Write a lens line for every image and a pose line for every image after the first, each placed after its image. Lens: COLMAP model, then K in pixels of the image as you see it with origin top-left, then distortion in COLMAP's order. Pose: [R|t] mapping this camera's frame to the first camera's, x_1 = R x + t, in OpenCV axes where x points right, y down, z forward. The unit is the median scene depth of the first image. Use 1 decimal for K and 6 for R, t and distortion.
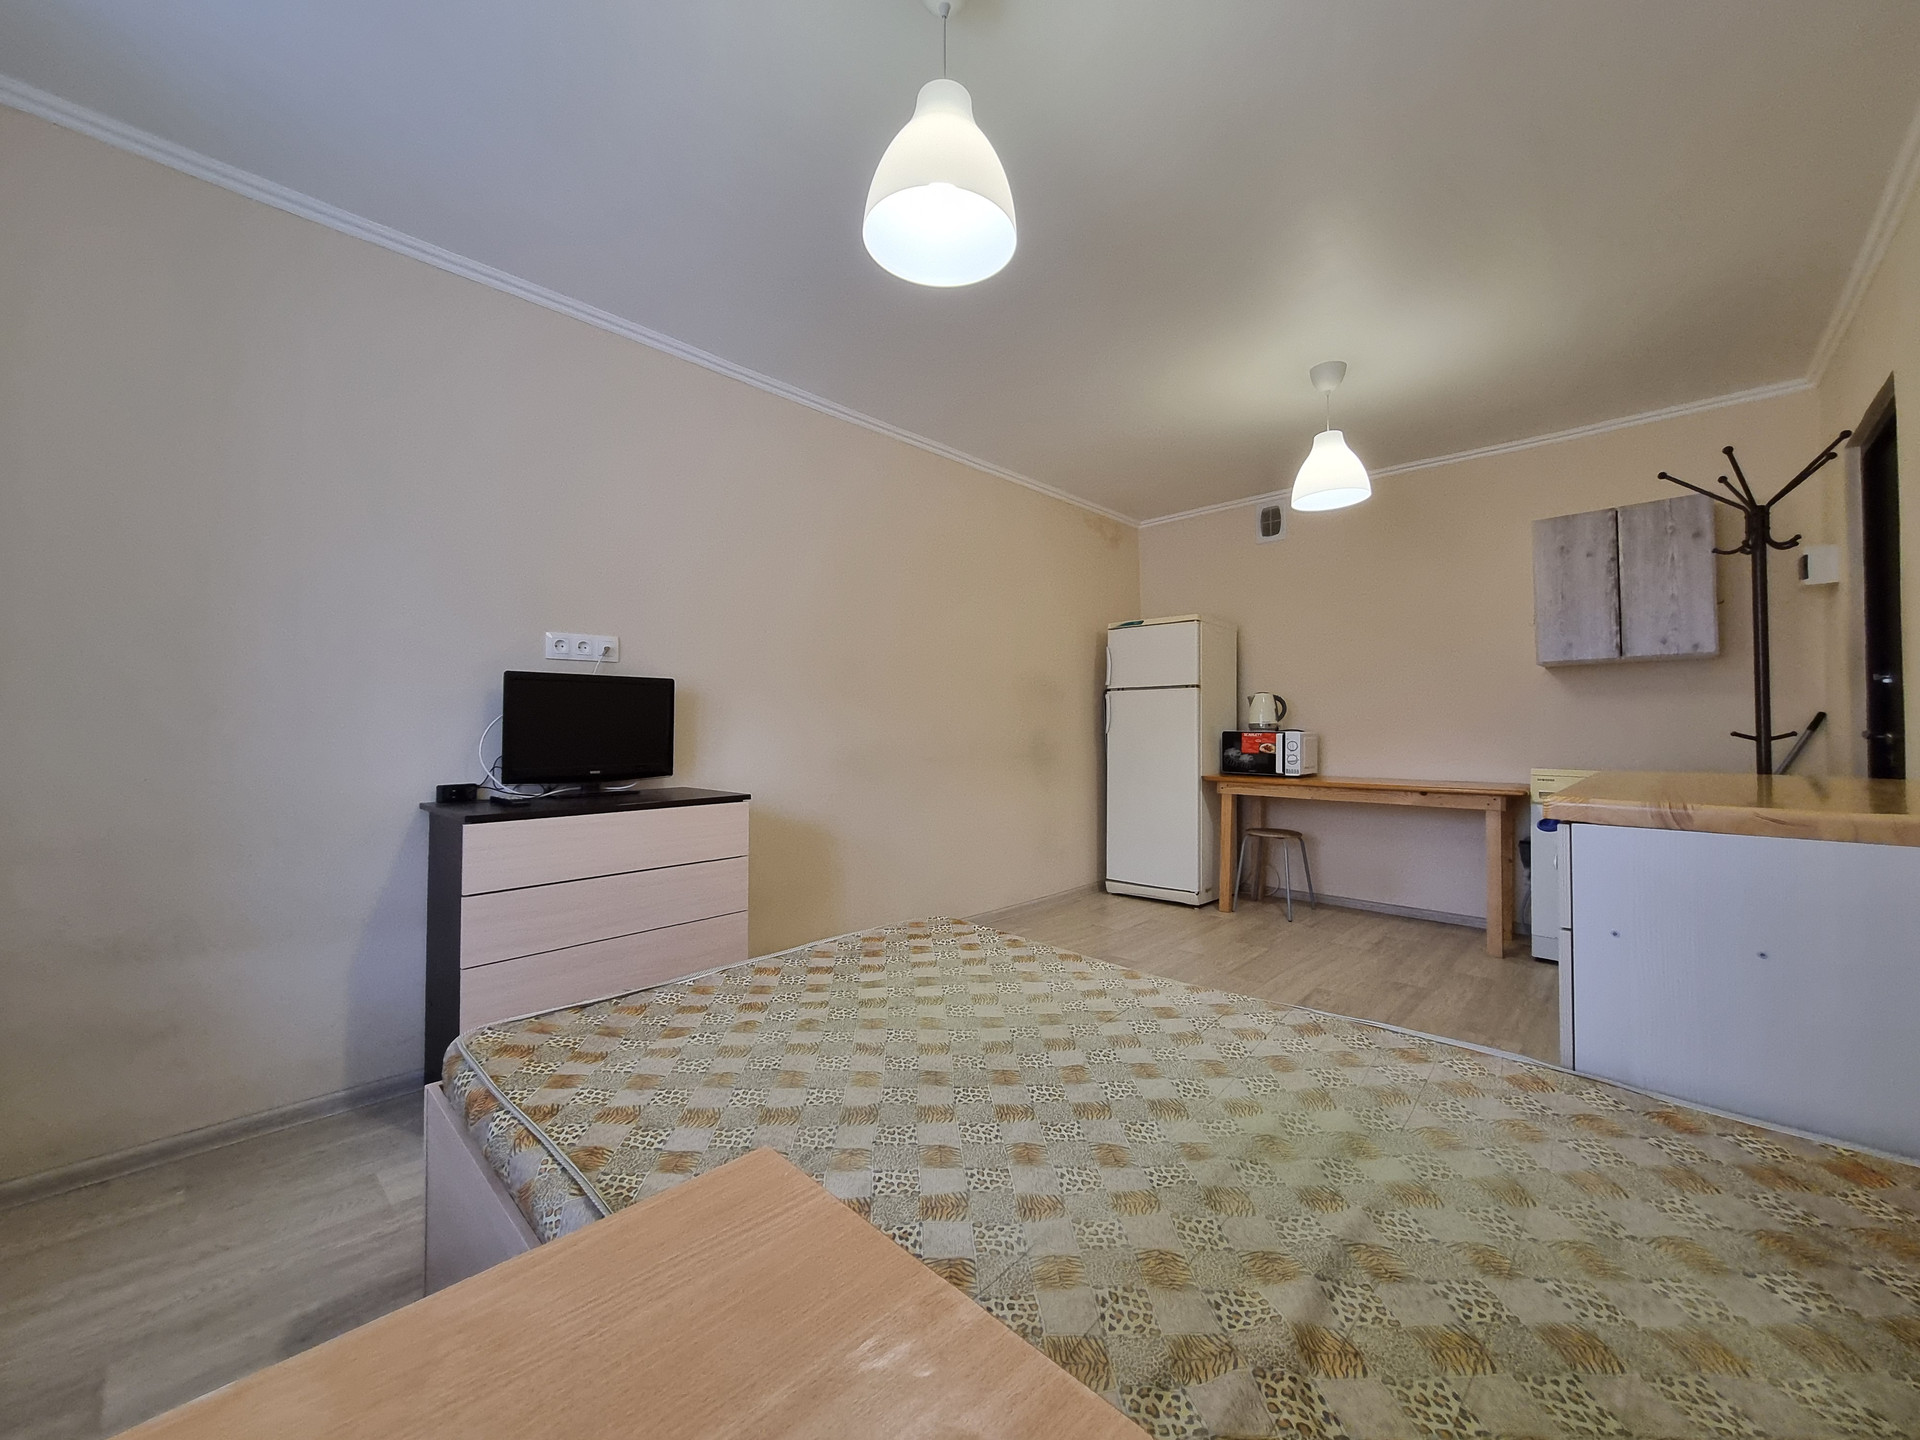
lens RADIAL K [[757.1, 0, 967.1], [0, 757.1, 708.3], [0, 0, 1]] dist [0.009281, -0.000795]
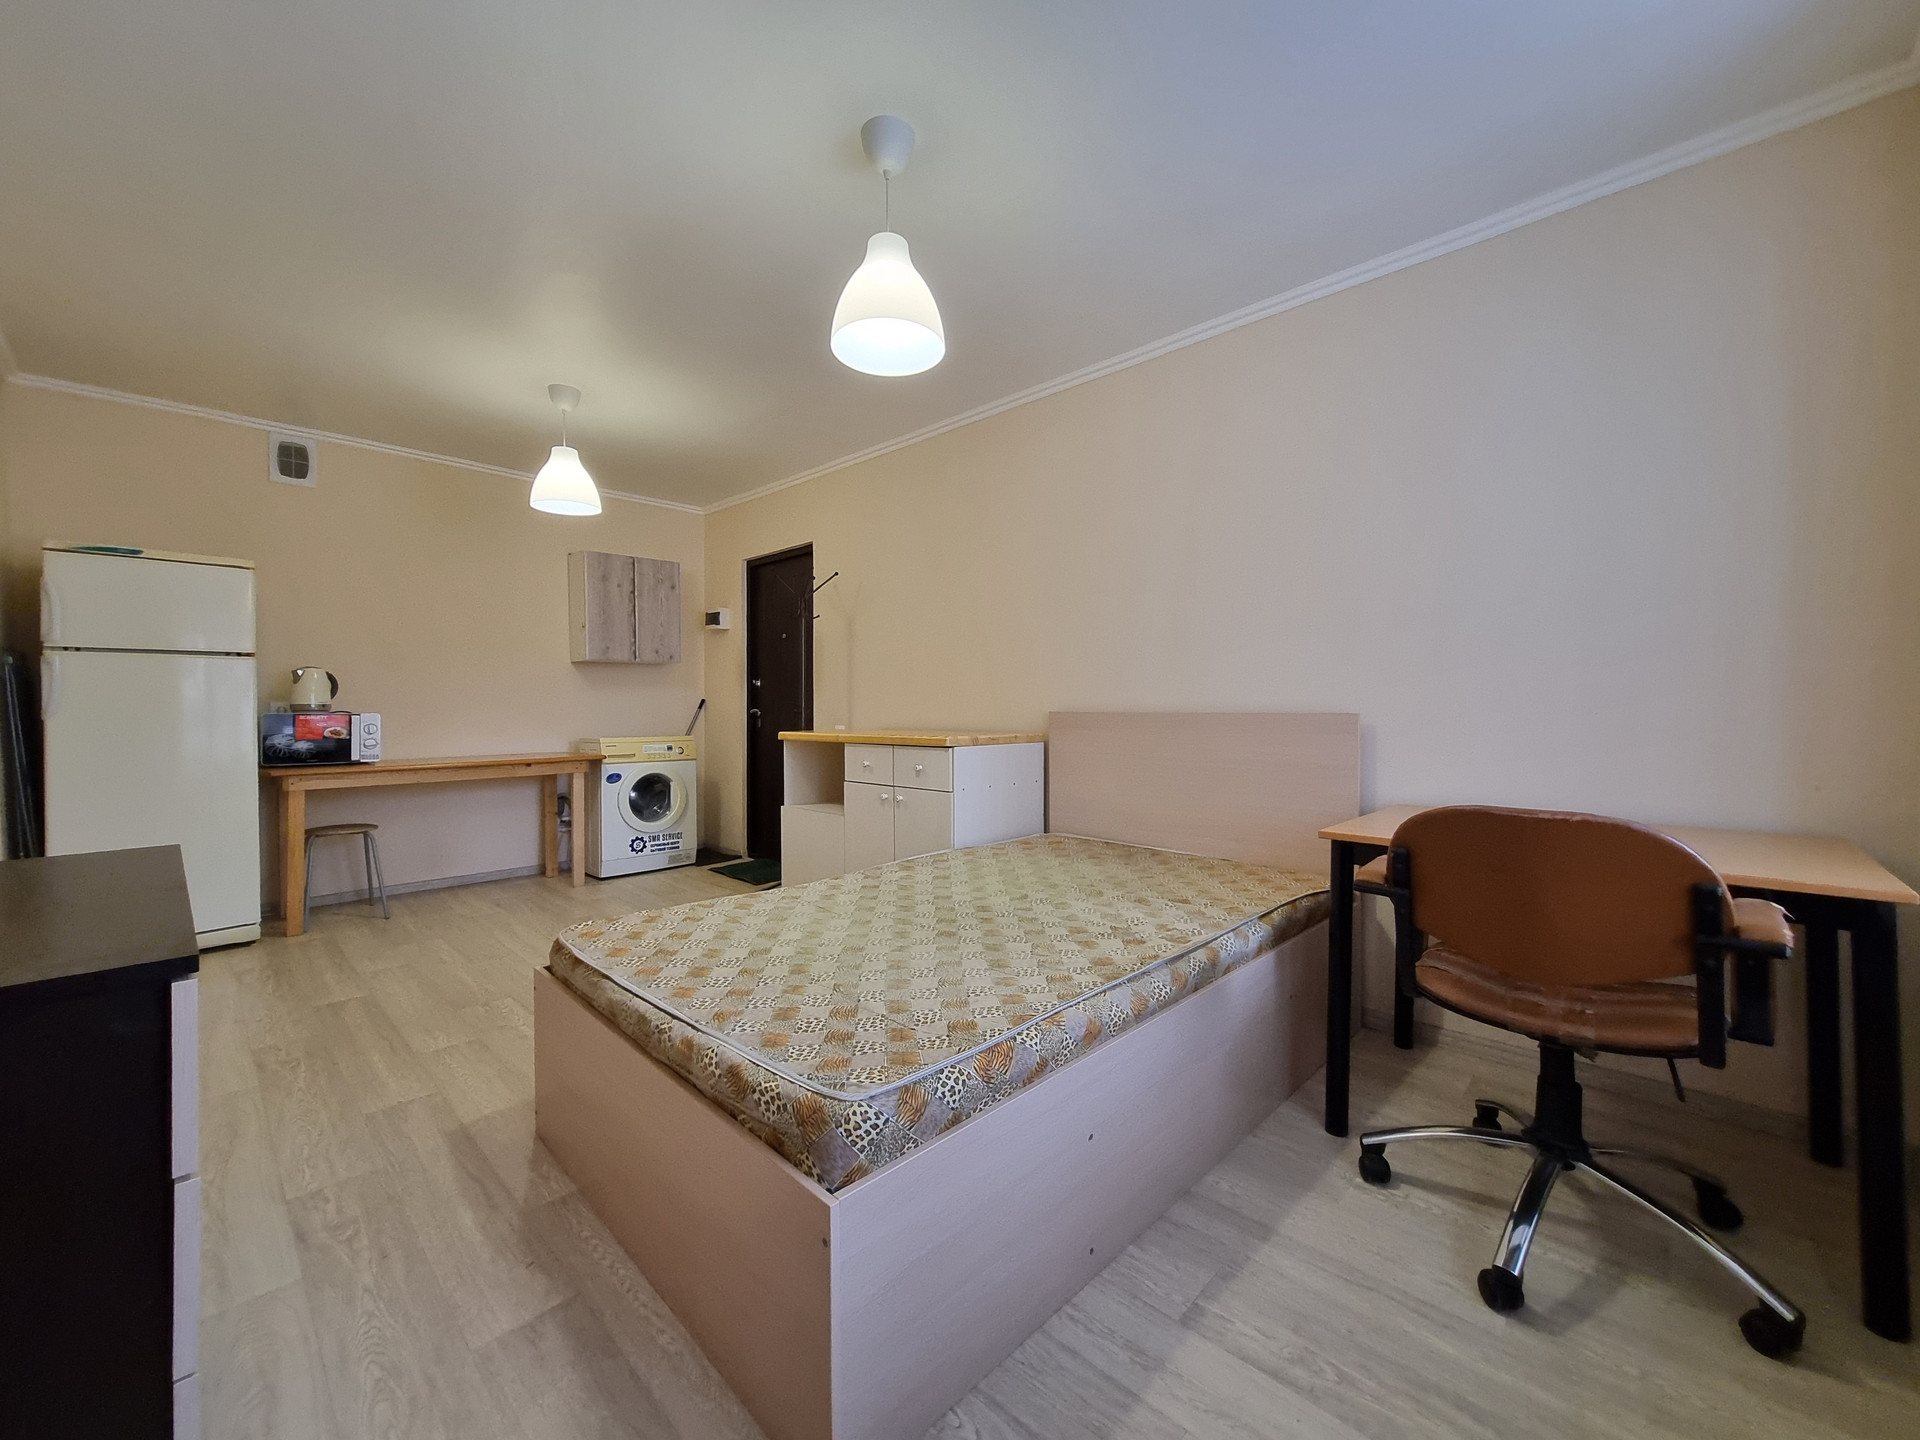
lens RADIAL K [[757.1, 0, 957.6], [0, 757.1, 710.9], [0, 0, 1]] dist [0.009281, -0.000795]
pose [[0.000307, -0.005835, 0.999983, -0.605435], [-0.022575, 0.999728, 0.005841, 0.008910], [-0.999745, -0.022577, 0.000175, 0.377292]]
